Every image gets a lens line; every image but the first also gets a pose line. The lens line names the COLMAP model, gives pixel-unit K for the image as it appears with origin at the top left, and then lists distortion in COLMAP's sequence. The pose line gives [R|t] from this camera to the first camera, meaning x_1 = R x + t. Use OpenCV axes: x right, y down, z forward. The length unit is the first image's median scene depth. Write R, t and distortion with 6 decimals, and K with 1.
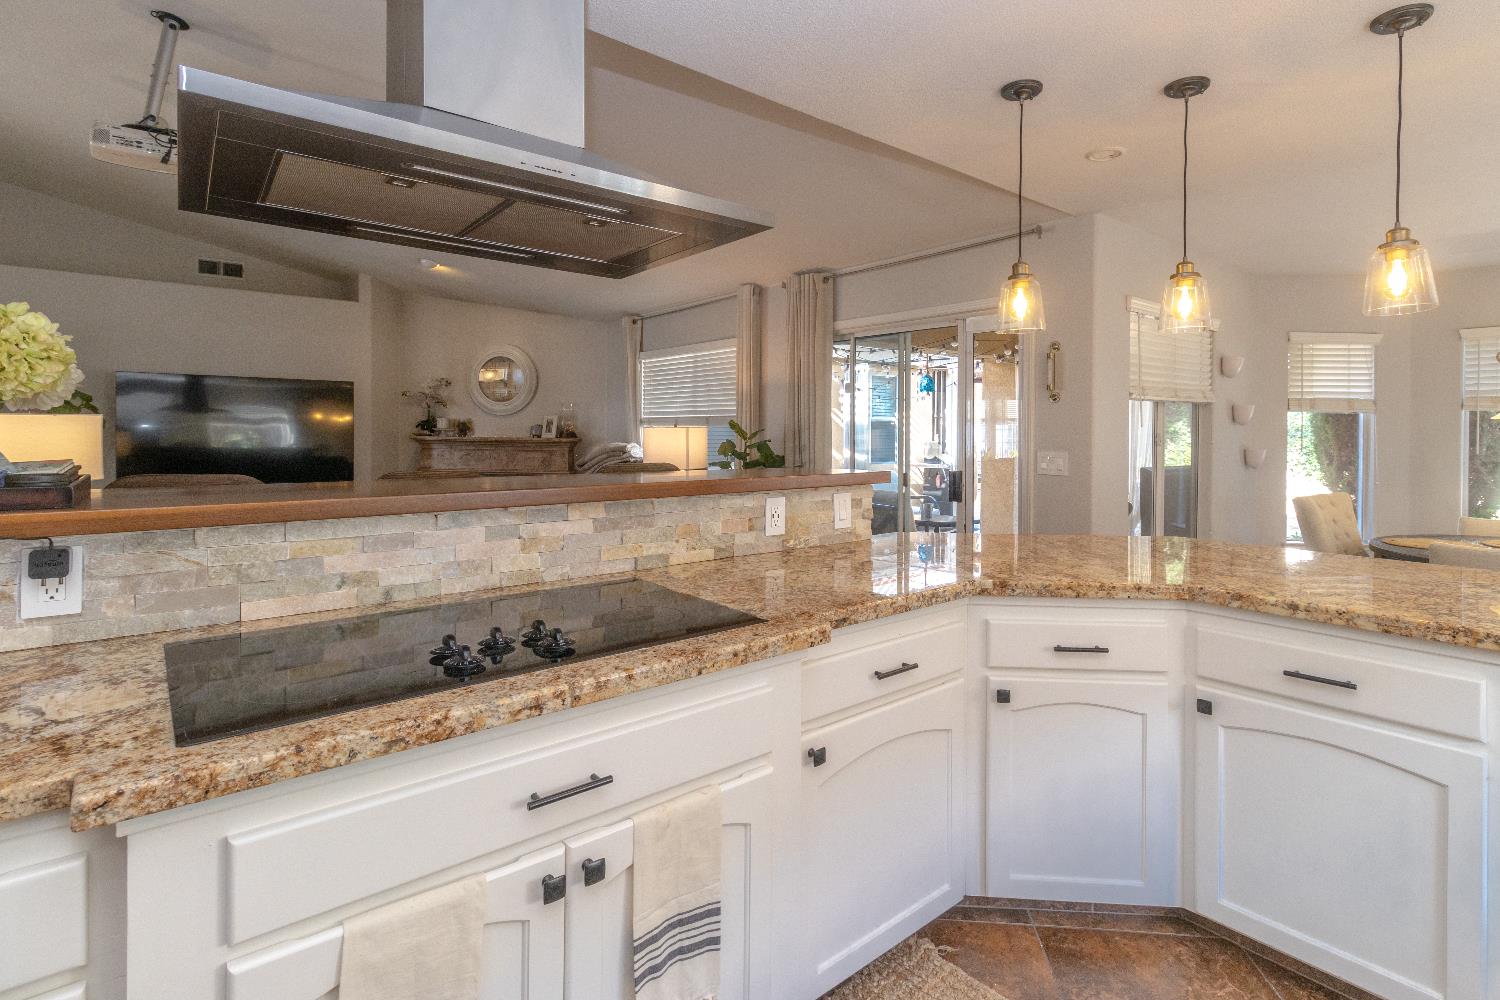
lens RADIAL K [[737.7, 0, 752.8], [0, 737.7, 442.7], [0, 0, 1]] dist [0.001032, 0.000343]
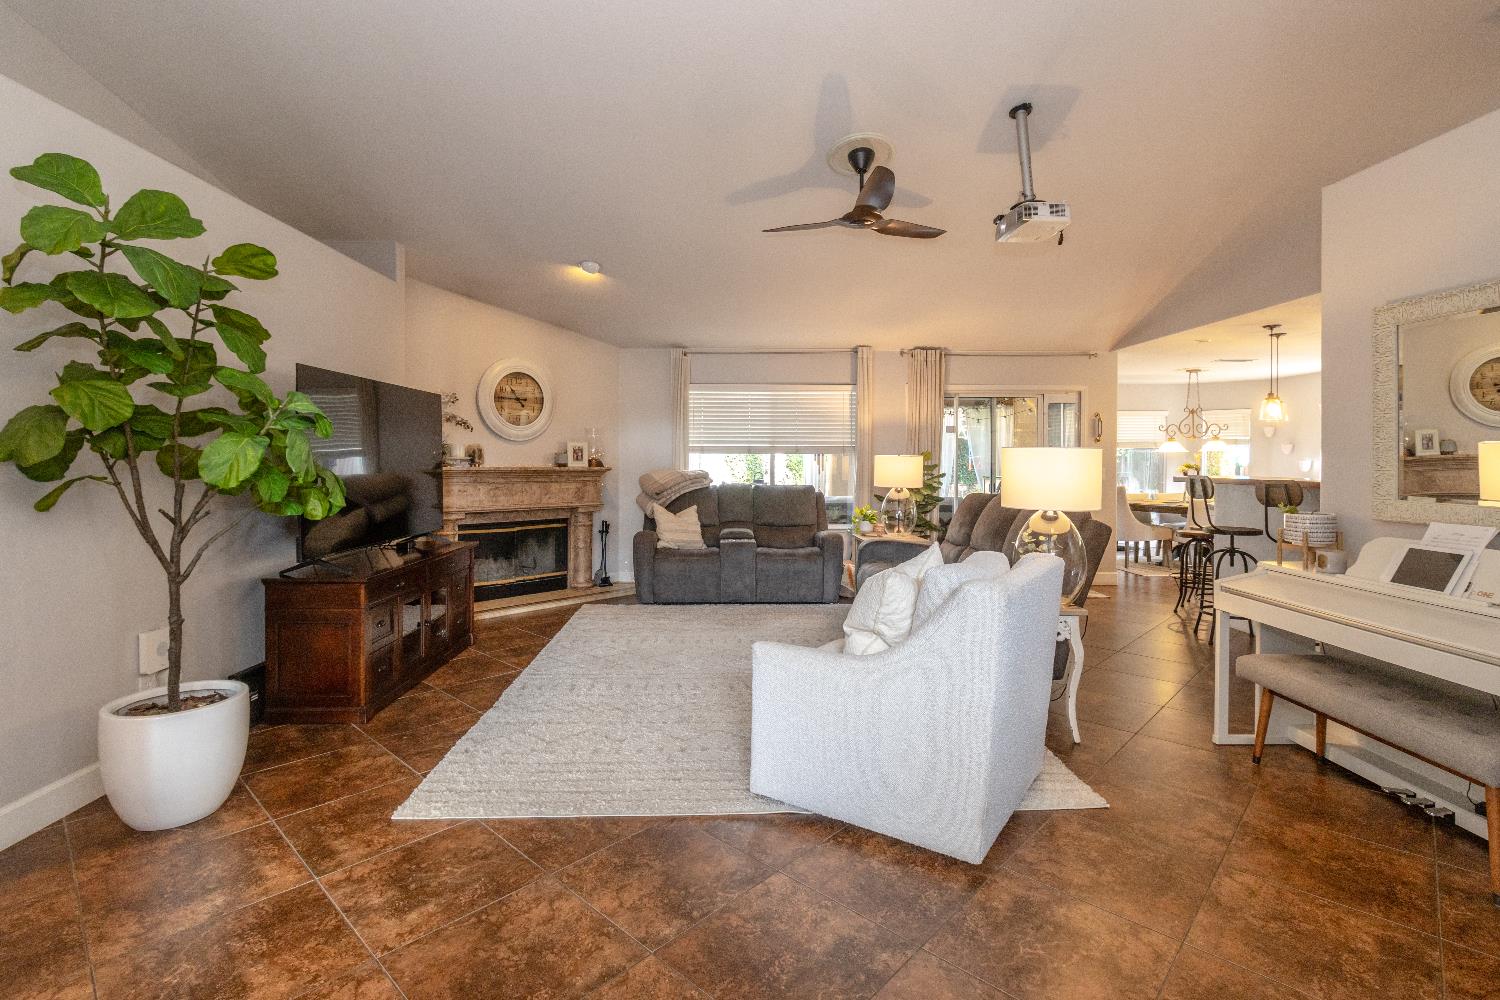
lens RADIAL K [[737.7, 0, 752.8], [0, 737.7, 442.7], [0, 0, 1]] dist [0.001032, 0.000343]
pose [[0.608826, 0.009462, 0.793247, -1.643523], [0.013232, 0.999669, -0.022080, -0.025465], [-0.793194, 0.023939, 0.608499, 0.514896]]
